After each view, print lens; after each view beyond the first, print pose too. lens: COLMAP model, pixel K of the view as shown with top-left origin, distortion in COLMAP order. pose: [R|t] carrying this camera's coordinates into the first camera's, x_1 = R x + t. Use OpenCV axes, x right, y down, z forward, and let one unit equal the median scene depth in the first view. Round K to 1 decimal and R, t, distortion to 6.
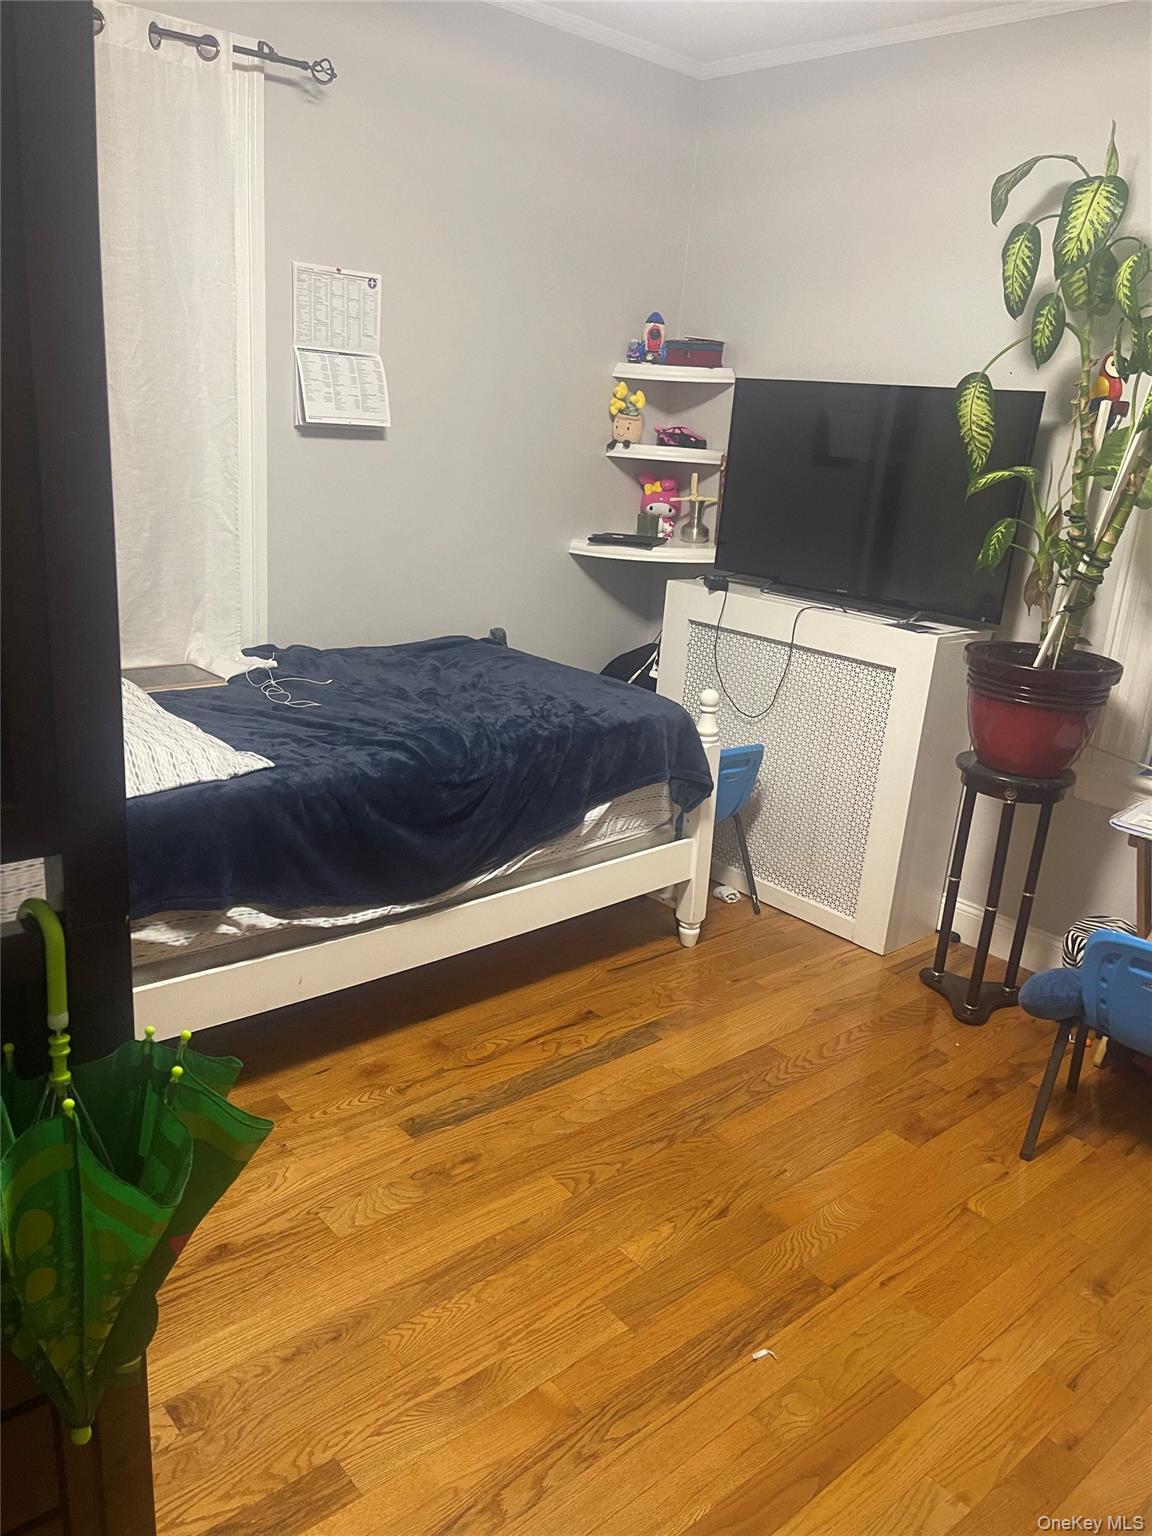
lens RADIAL K [[1177.5, 0, 581.3], [0, 1177.5, 769.4], [0, 0, 1]] dist [0.023563, -0.008529]
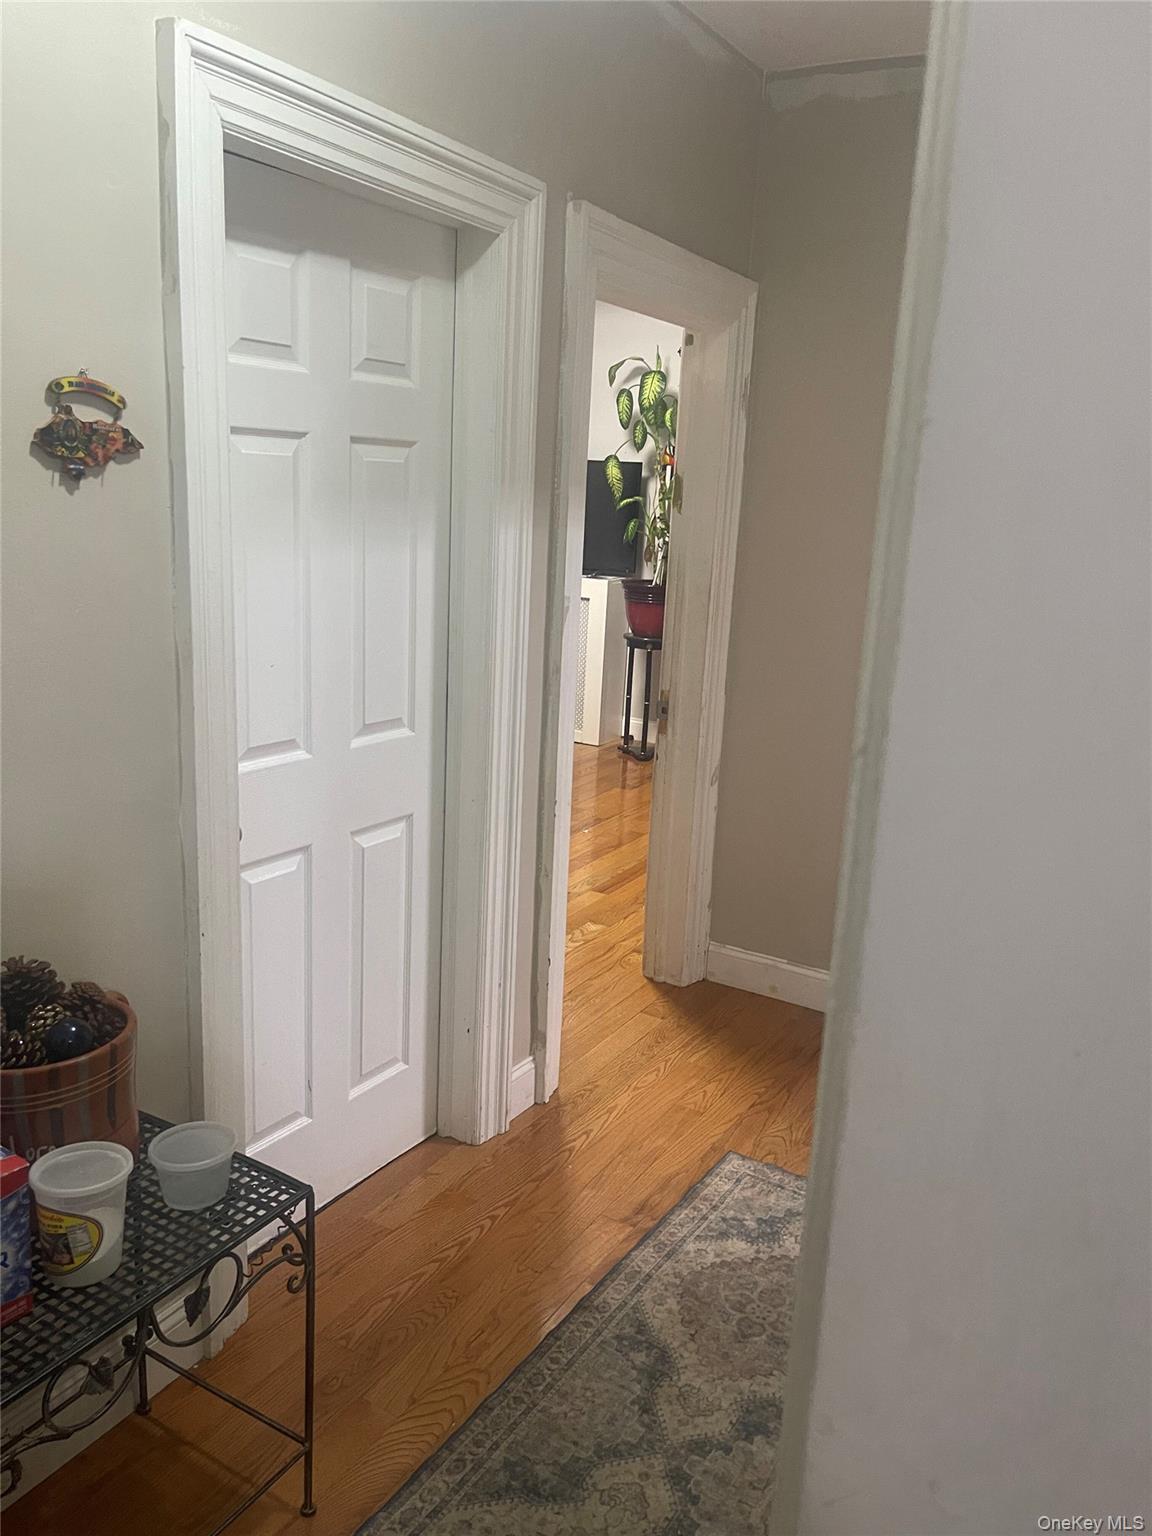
lens RADIAL K [[1177.5, 0, 573.3], [0, 1177.5, 766.1], [0, 0, 1]] dist [0.023563, -0.008529]
pose [[0.952233, -0.101232, 0.288106, -0.415130], [0.113987, 0.993093, -0.027802, 0.284169], [-0.283301, 0.059315, 0.957195, -1.018076]]
